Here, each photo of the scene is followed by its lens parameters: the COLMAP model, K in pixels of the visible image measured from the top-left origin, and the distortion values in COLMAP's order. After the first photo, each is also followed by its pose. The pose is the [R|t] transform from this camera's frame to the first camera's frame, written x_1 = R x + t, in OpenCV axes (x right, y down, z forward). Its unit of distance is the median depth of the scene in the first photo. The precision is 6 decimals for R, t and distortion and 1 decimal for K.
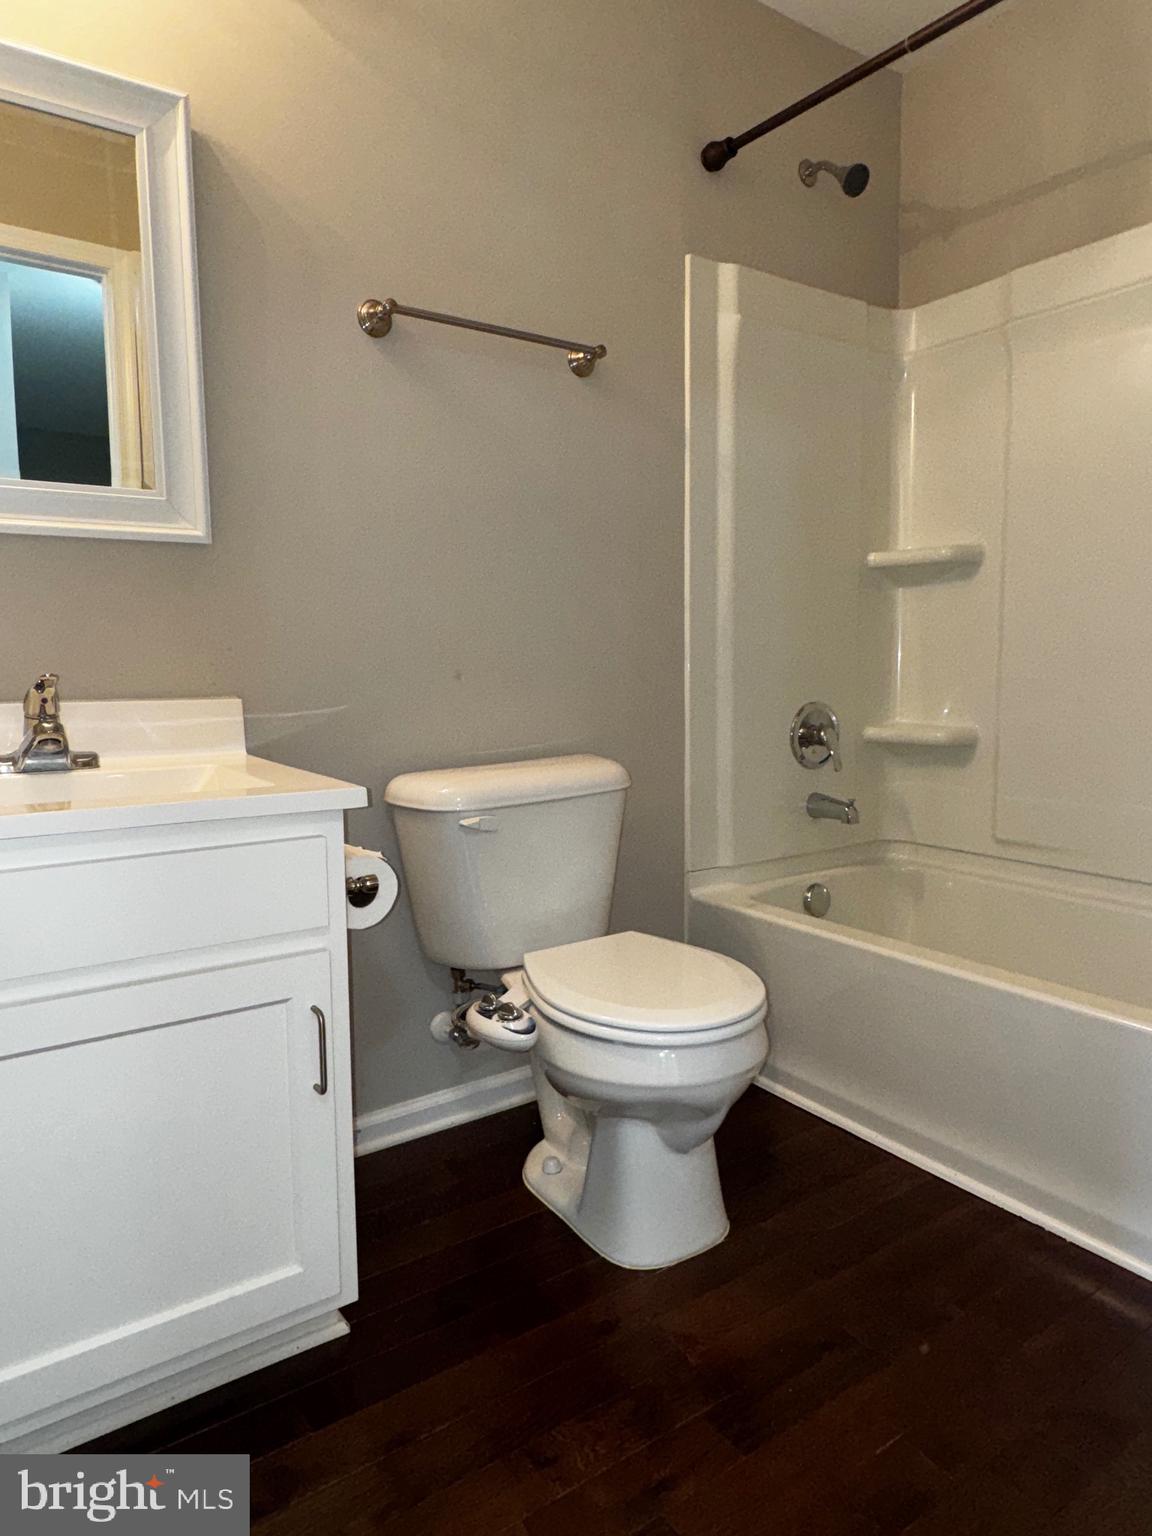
lens RADIAL K [[944.2, 0, 576.0], [0, 944.2, 768.0], [0, 0, 1]] dist [0.004643, 0.001673]
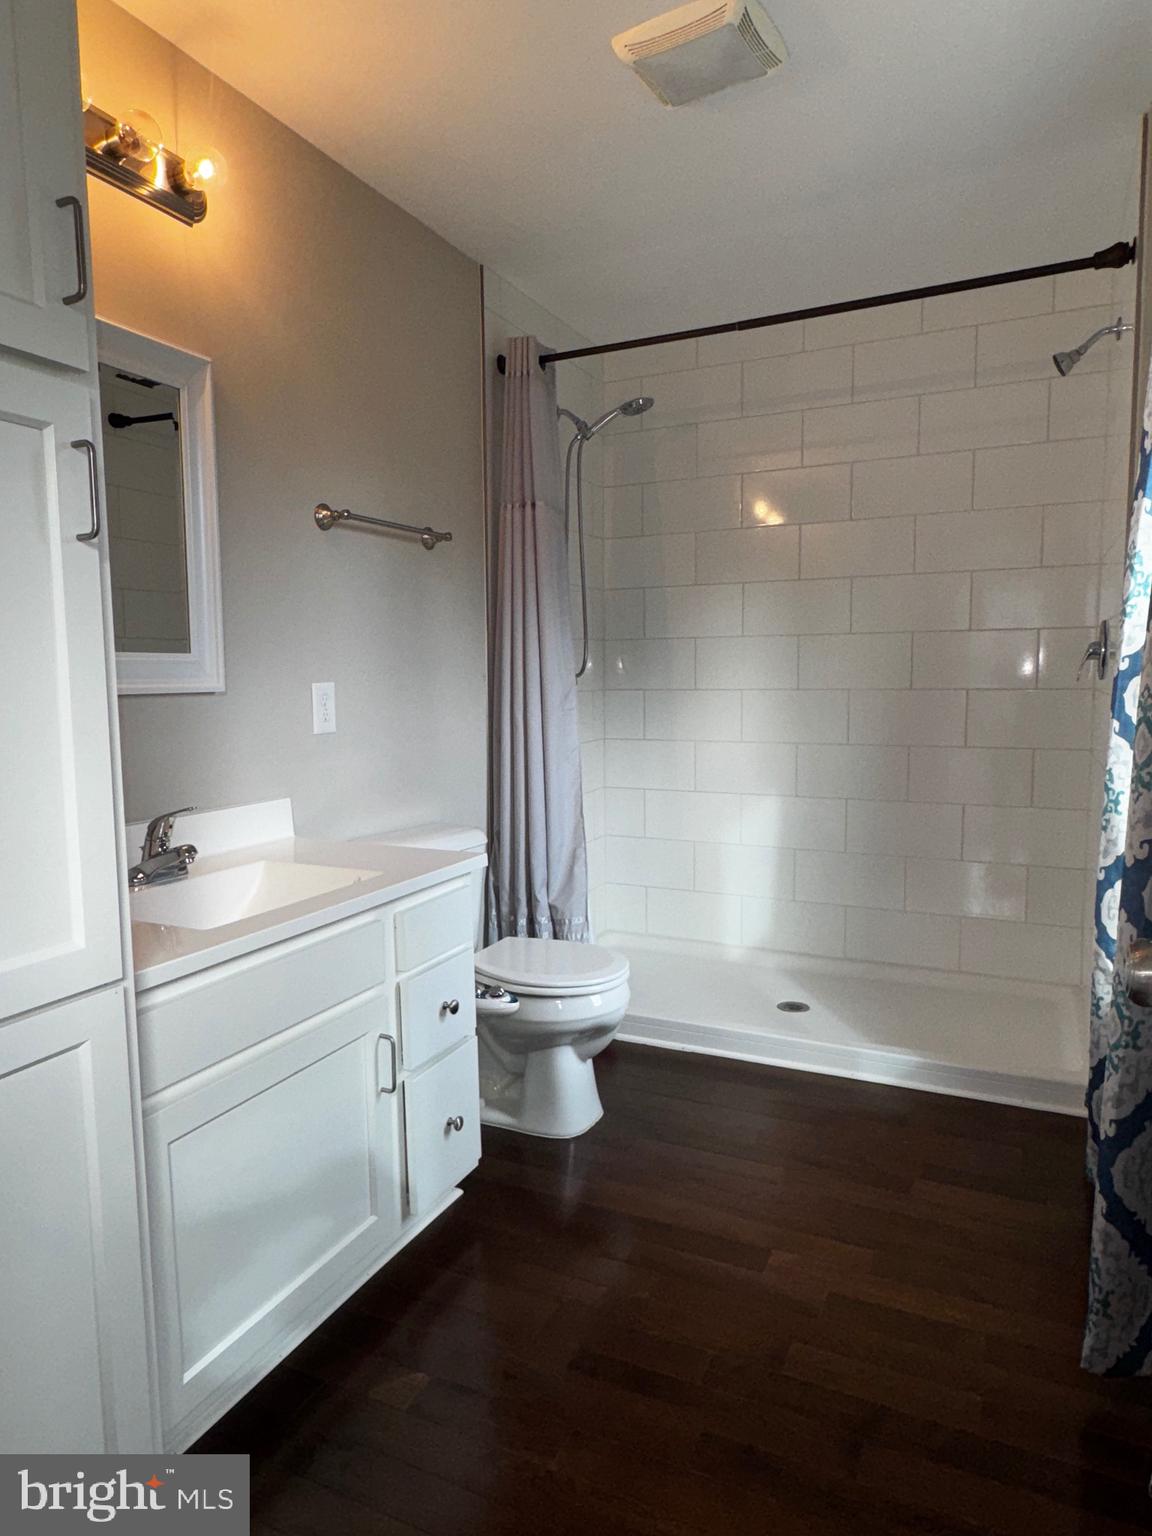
lens RADIAL K [[944.2, 0, 576.0], [0, 944.2, 768.0], [0, 0, 1]] dist [0.004643, 0.001673]
pose [[0.869447, -0.048500, 0.491641, -0.700560], [0.051607, 0.998641, 0.007251, -0.120642], [-0.491324, 0.019067, 0.870768, -0.450680]]
